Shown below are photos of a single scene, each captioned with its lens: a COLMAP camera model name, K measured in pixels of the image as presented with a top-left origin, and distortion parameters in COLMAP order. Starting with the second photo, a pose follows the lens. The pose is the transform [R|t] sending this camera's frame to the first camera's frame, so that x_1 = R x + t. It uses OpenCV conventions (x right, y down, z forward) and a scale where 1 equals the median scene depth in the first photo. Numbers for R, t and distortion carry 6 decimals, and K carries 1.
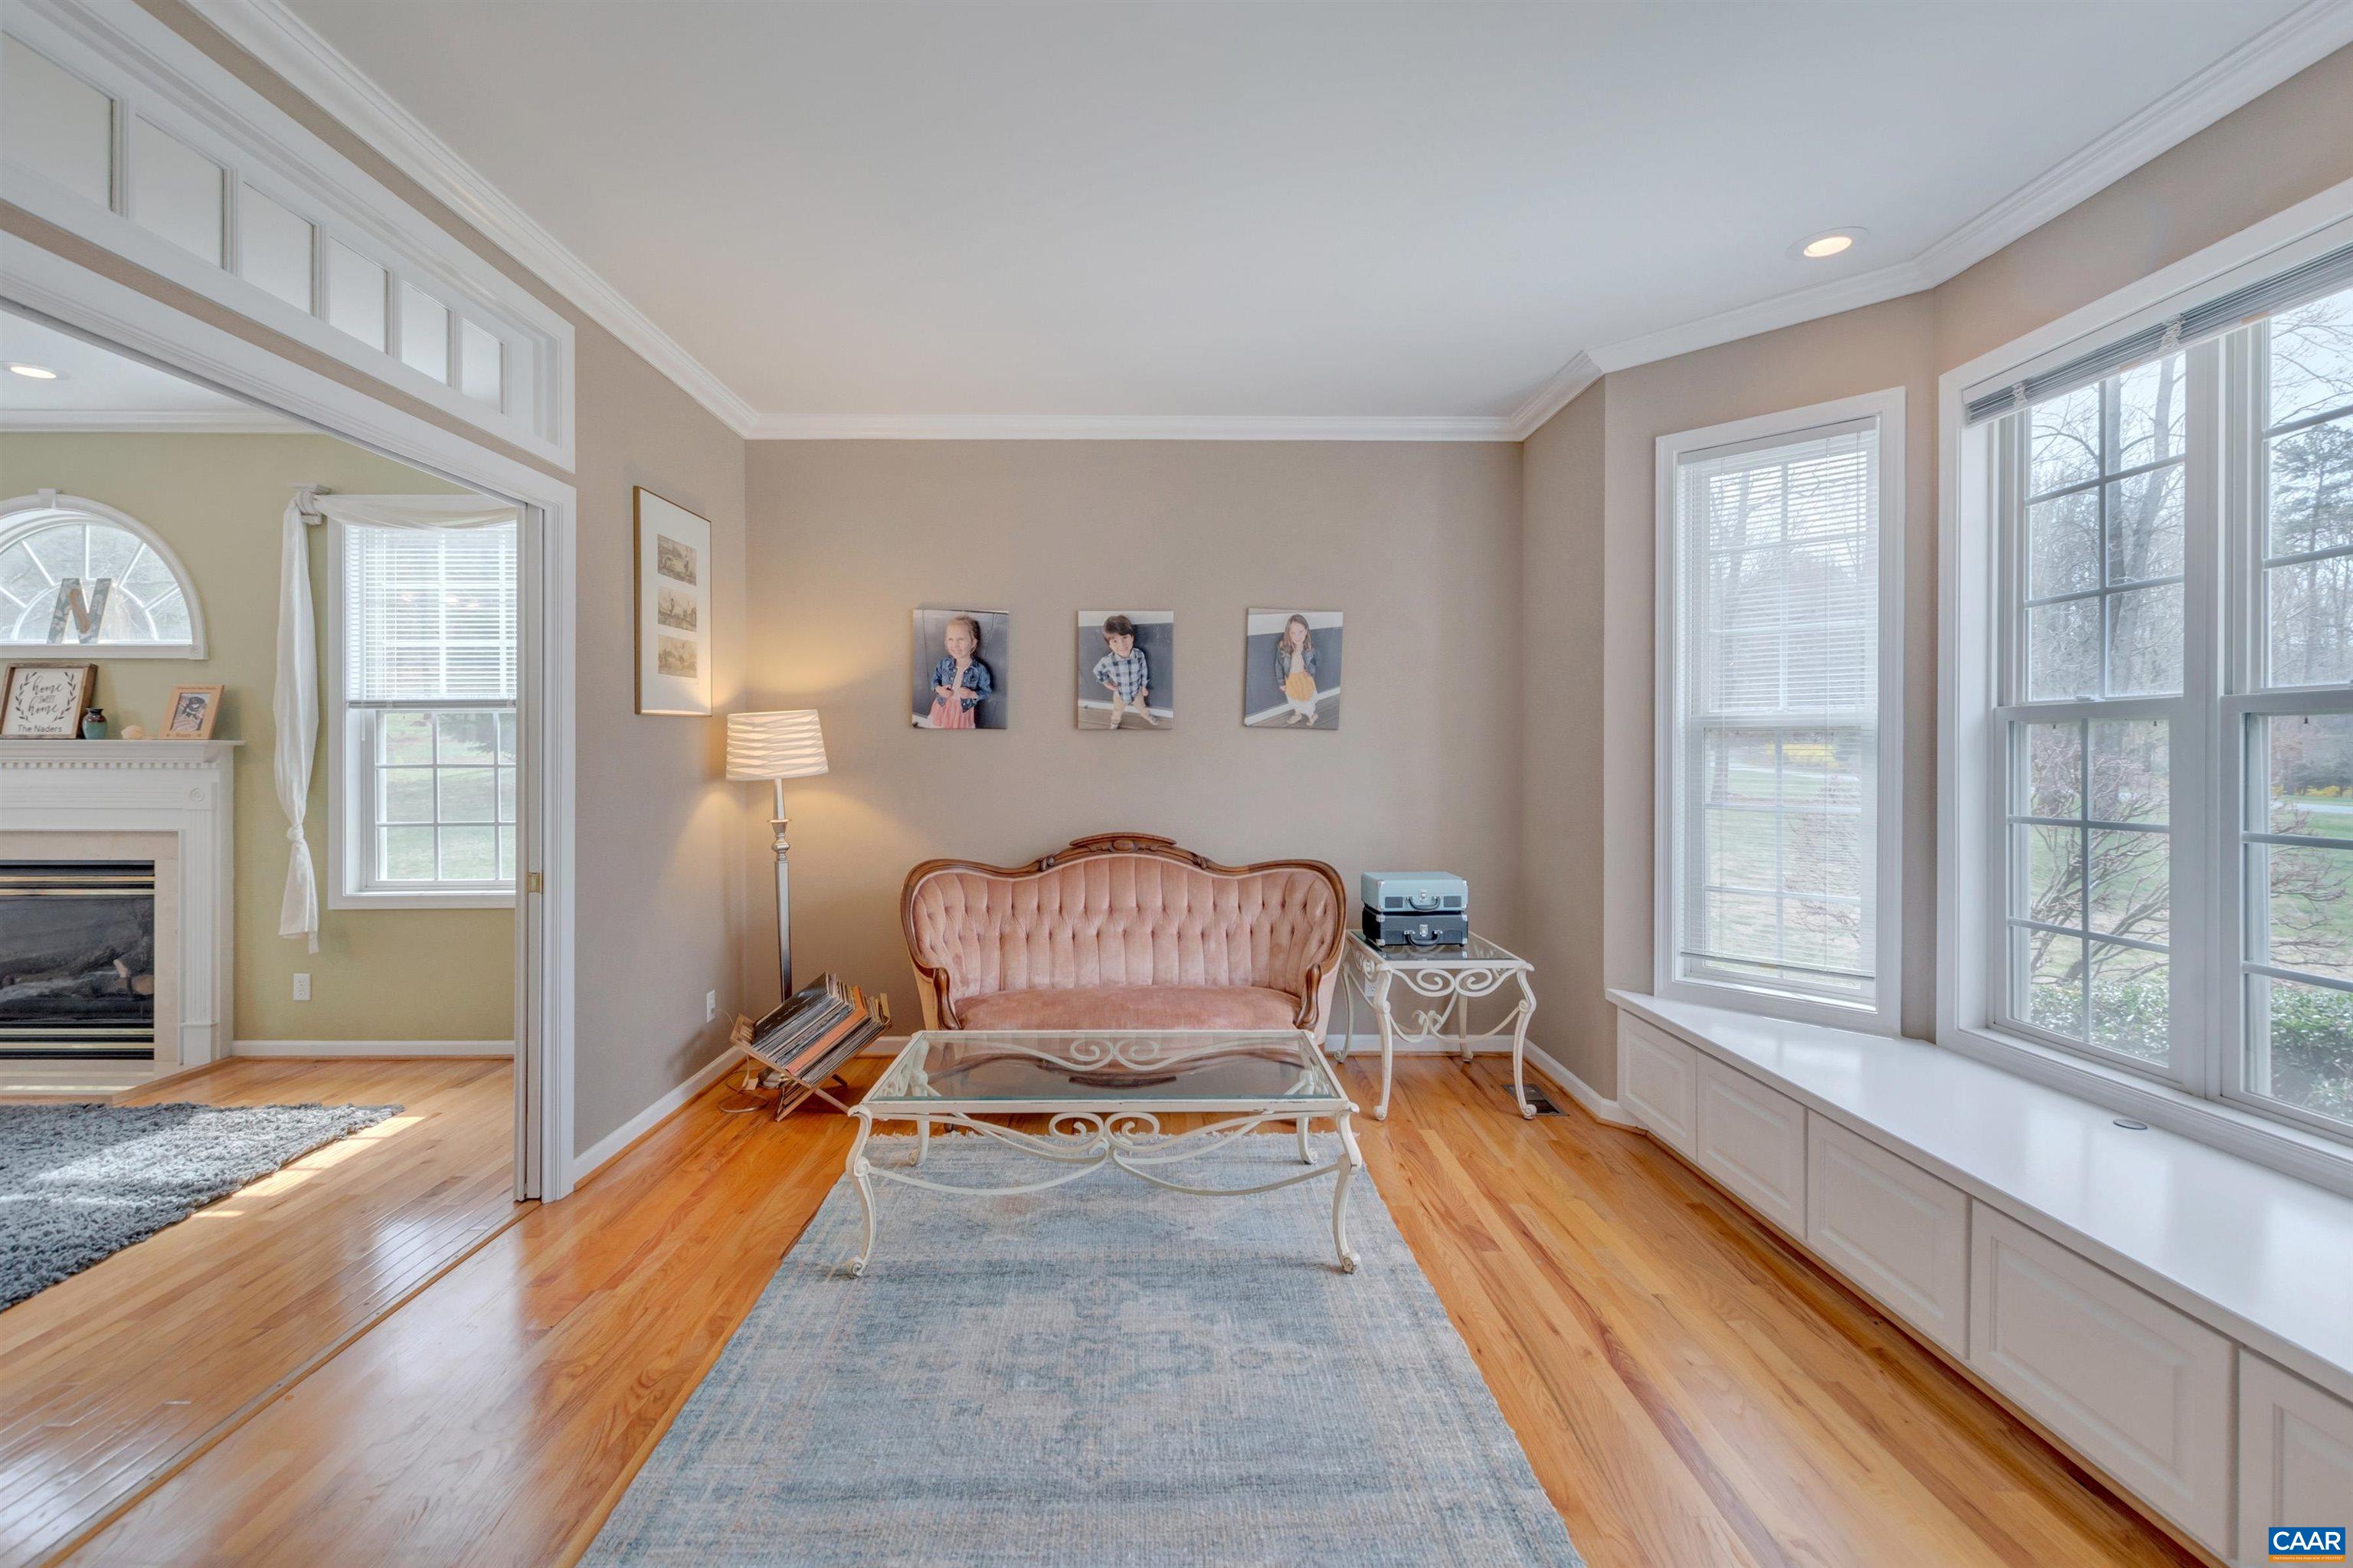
lens RADIAL K [[1041.7, 0, 1165.3], [0, 1041.7, 750.9], [0, 0, 1]] dist [0.001141, -0.000277]
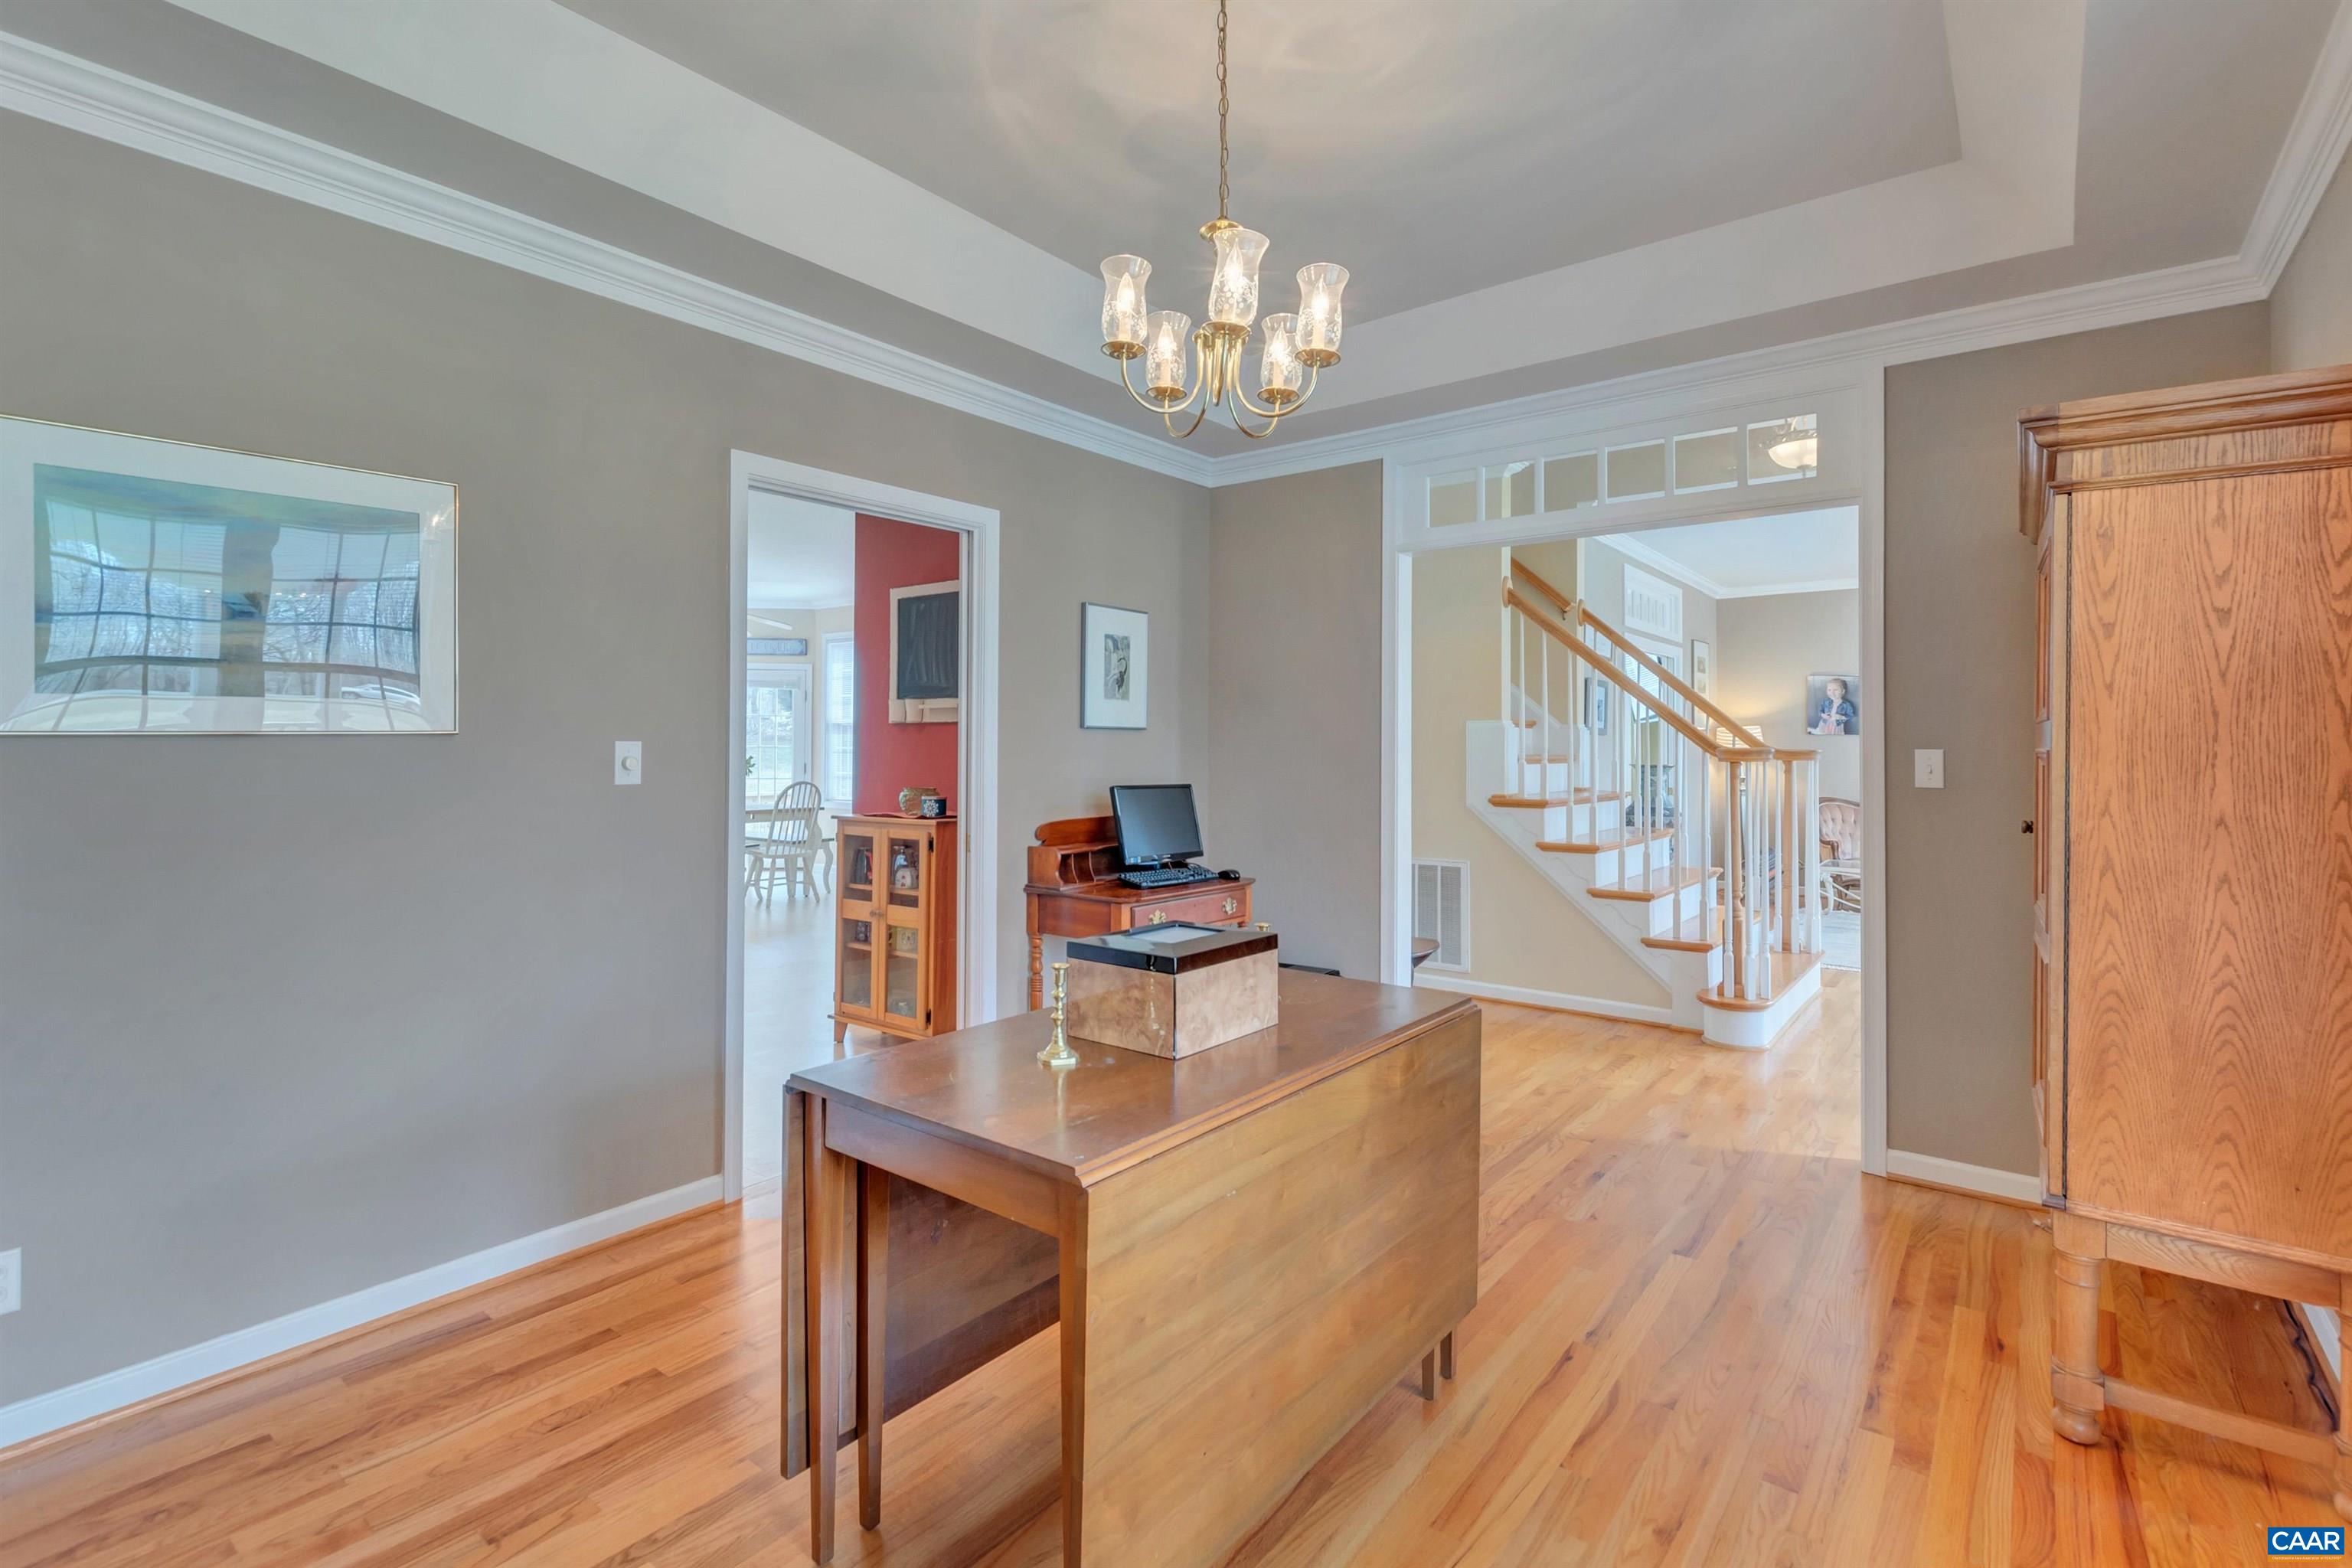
lens RADIAL K [[1041.2, 0, 1164.8], [0, 1041.2, 750.9], [0, 0, 1]] dist [0.001141, -0.000277]
pose [[0.774900, 0.007013, -0.632045, 0.074252], [-0.005720, 0.999975, 0.004083, 0.010089], [0.632058, 0.000451, 0.774921, -1.429520]]
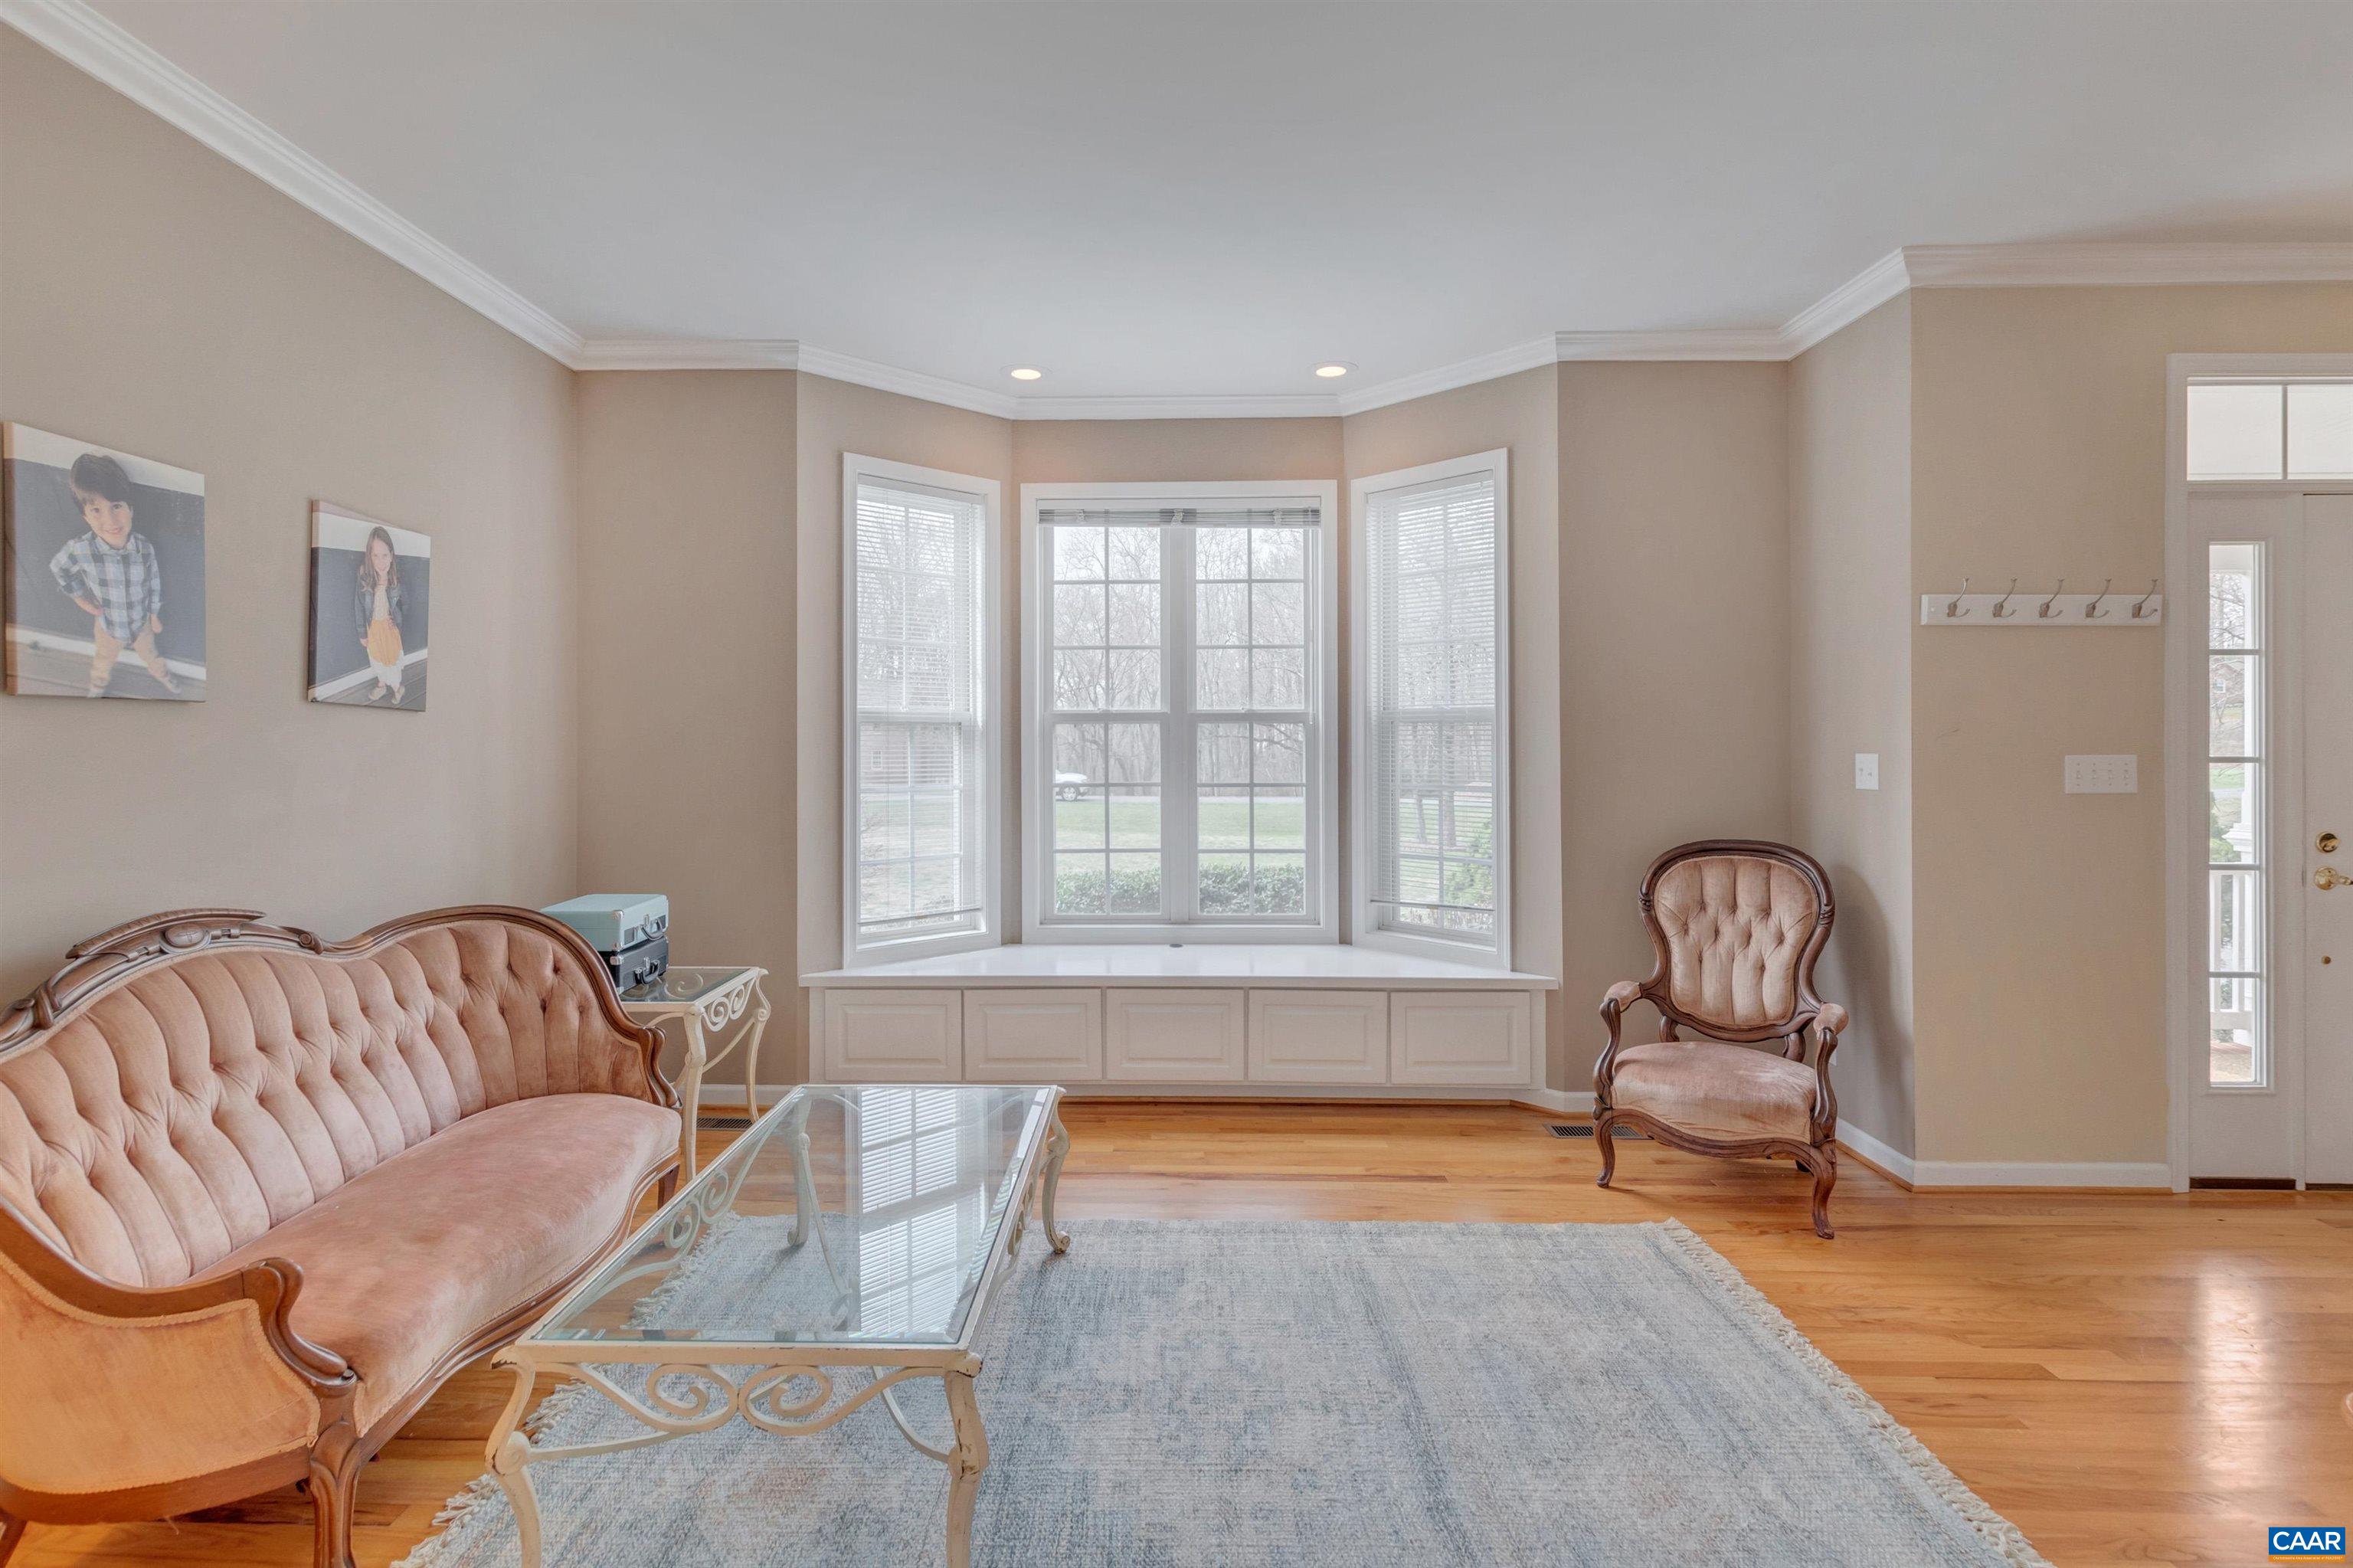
lens RADIAL K [[1099.8, 0, 1150.3], [0, 1099.8, 748.8], [0, 0, 1]] dist [0.032989, -0.013602]
pose [[0.040285, -0.007900, 0.999157, -0.541508], [0.001096, 0.999968, 0.007862, -0.001649], [-0.999188, 0.000778, 0.040293, 0.518579]]
